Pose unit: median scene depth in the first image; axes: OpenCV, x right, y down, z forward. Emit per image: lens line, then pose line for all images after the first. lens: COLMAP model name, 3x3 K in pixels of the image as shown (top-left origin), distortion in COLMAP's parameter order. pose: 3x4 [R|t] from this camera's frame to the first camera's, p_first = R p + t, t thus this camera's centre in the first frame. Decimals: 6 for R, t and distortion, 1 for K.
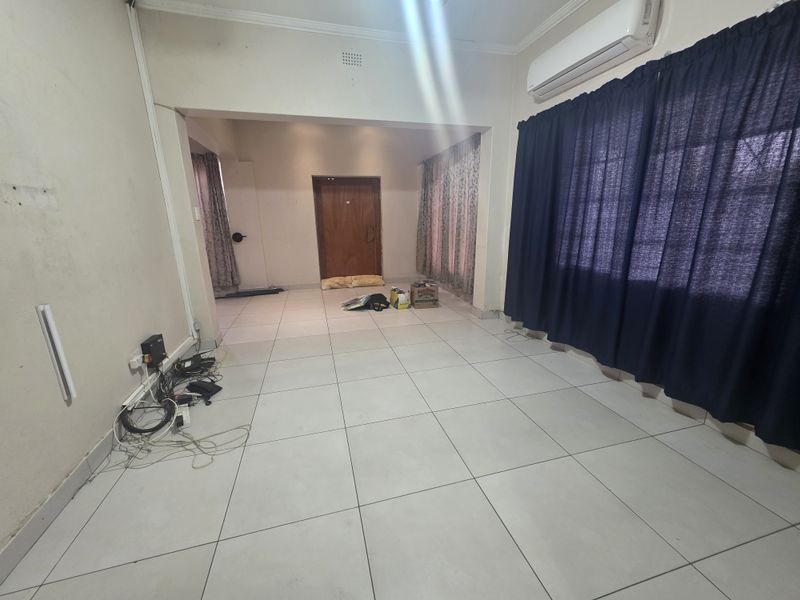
lens RADIAL K [[322.2, 0, 400.0], [0, 322.2, 300.0], [0, 0, 1]] dist [0.001891, 0.000351]
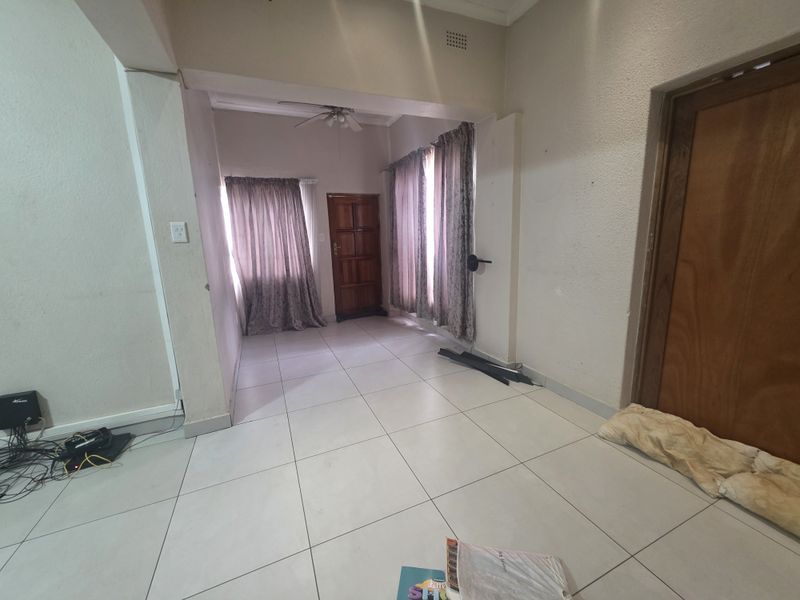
lens RADIAL K [[322.2, 0, 400.0], [0, 322.2, 300.0], [0, 0, 1]] dist [0.001891, 0.000351]
pose [[0.145693, 0.207943, -0.967230, 0.031912], [-0.217645, 0.960447, 0.173701, -0.184691], [0.965093, 0.185206, 0.185188, 0.715973]]
